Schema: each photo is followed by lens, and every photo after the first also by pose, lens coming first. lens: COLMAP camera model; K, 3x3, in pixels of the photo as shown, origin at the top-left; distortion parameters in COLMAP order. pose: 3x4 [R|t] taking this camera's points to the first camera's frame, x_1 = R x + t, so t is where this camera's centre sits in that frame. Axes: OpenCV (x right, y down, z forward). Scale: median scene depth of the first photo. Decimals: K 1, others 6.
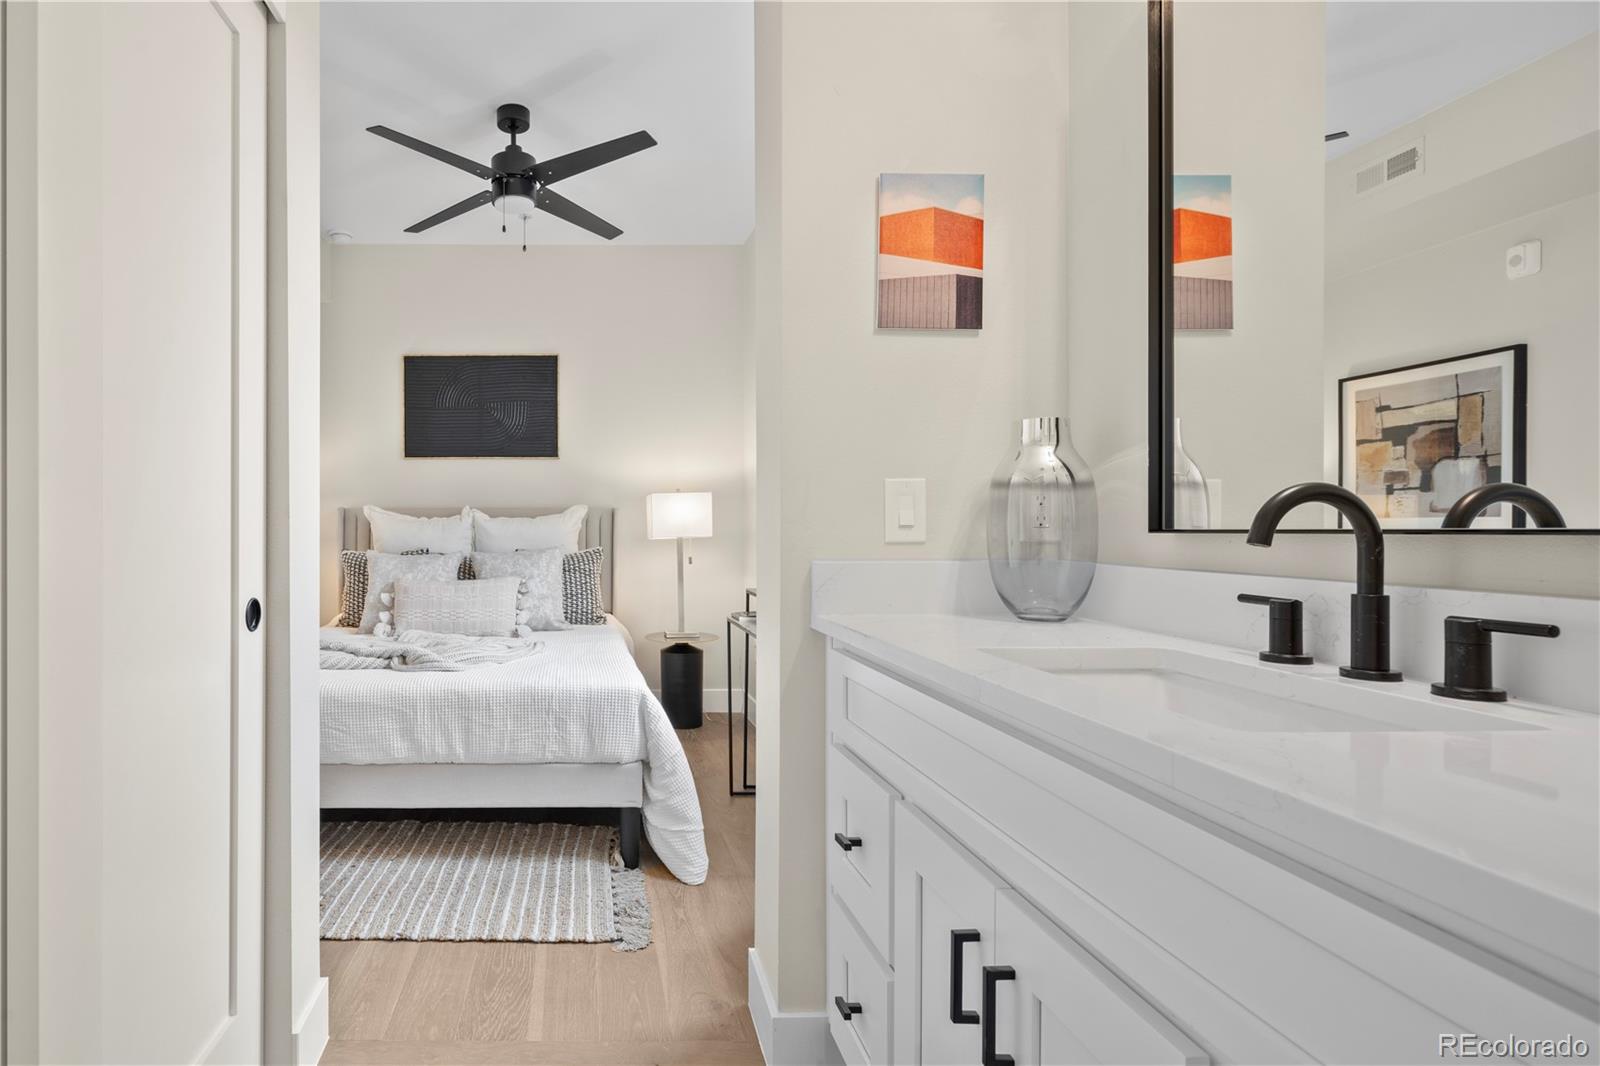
lens RADIAL K [[781.7, 0, 588.8], [0, 781.7, 524.3], [0, 0, 1]] dist [0.000174, -0.002170]
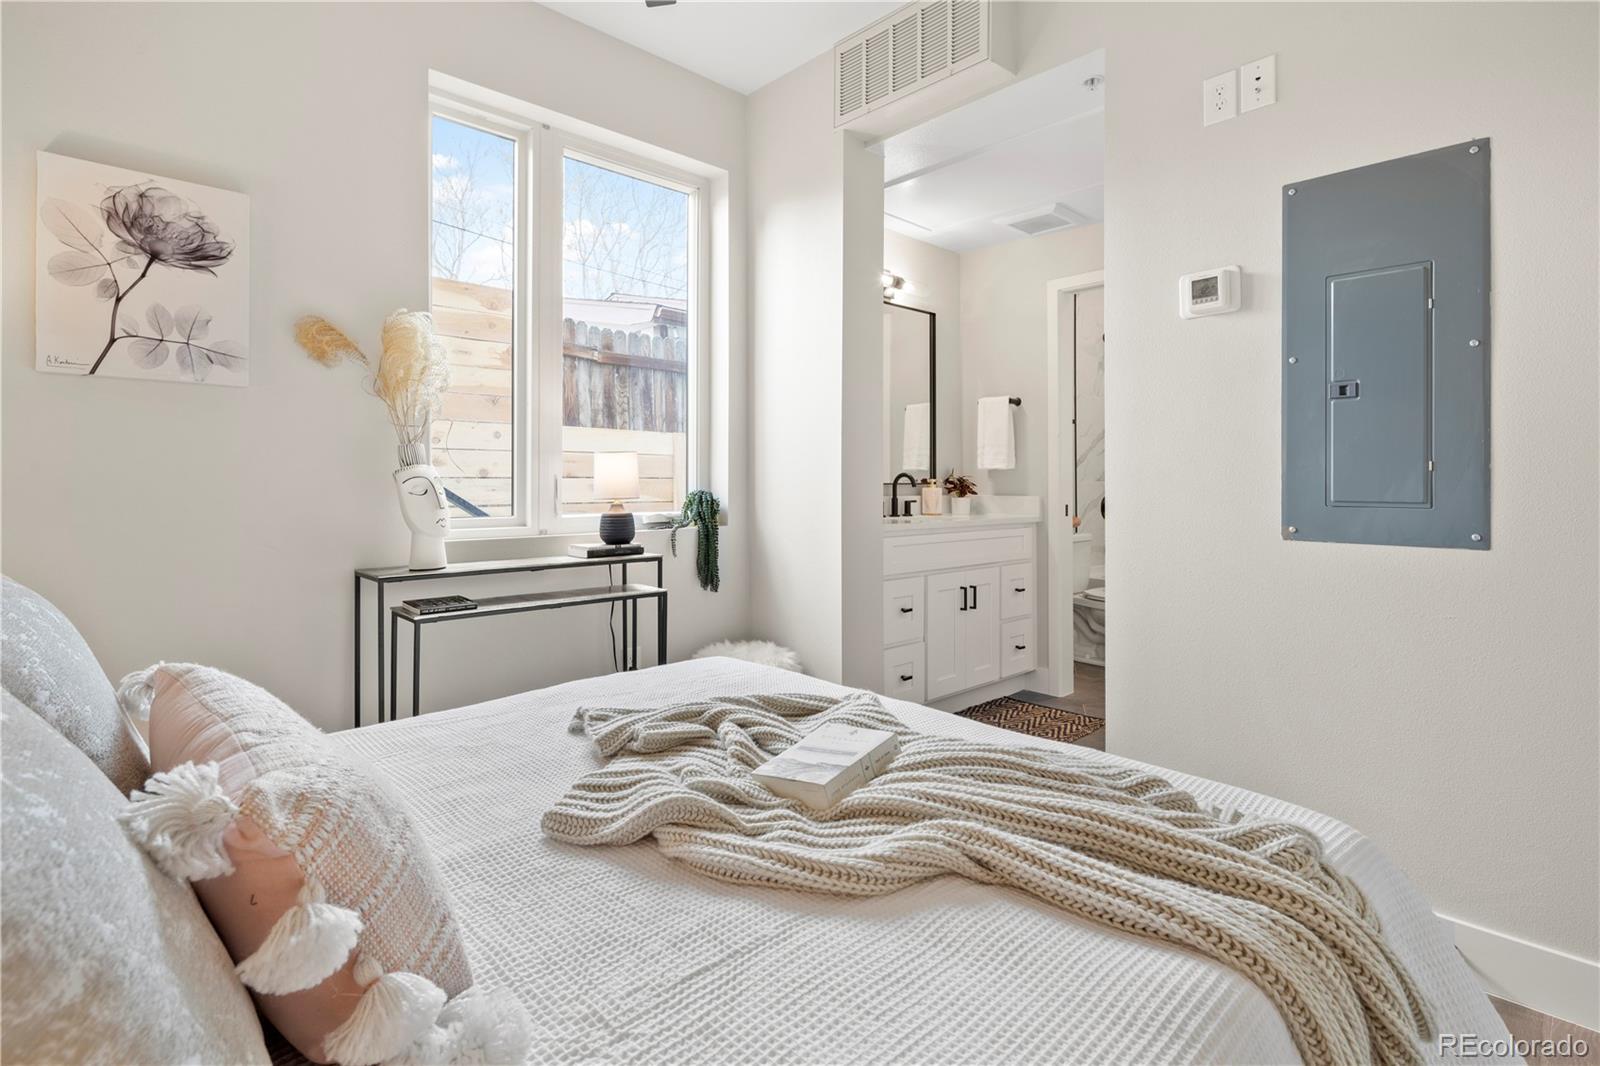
lens RADIAL K [[783.2, 0, 793.2], [0, 783.2, 479.5], [0, 0, 1]] dist [0.002825, -0.001080]
pose [[-0.681220, 0.003113, 0.732072, -0.417710], [-0.004002, 0.999960, -0.007977, 0.004982], [-0.732068, -0.008364, -0.681181, 0.991280]]
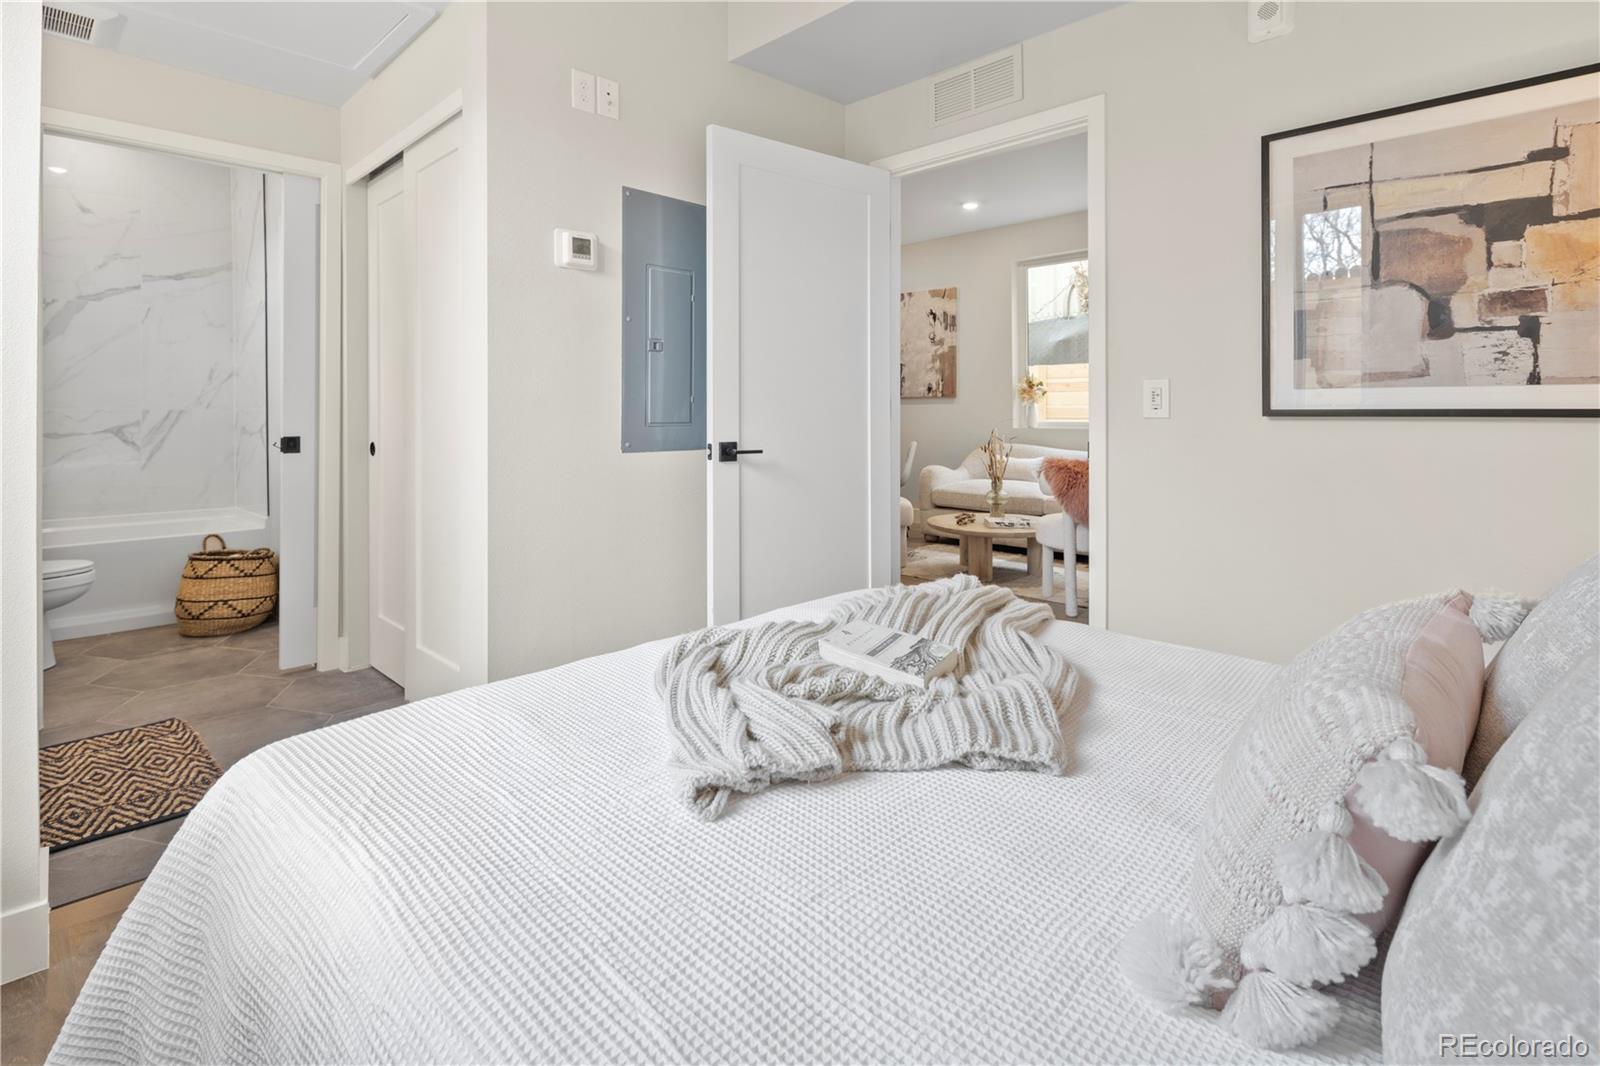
lens RADIAL K [[776.6, 0, 789.3], [0, 776.6, 408.4], [0, 0, 1]] dist [0.000750, -0.000183]
pose [[-0.707526, -0.001235, -0.706686, 0.104139], [0.003896, 0.999976, -0.005648, 0.004747], [0.706677, -0.006749, -0.707504, 0.985926]]
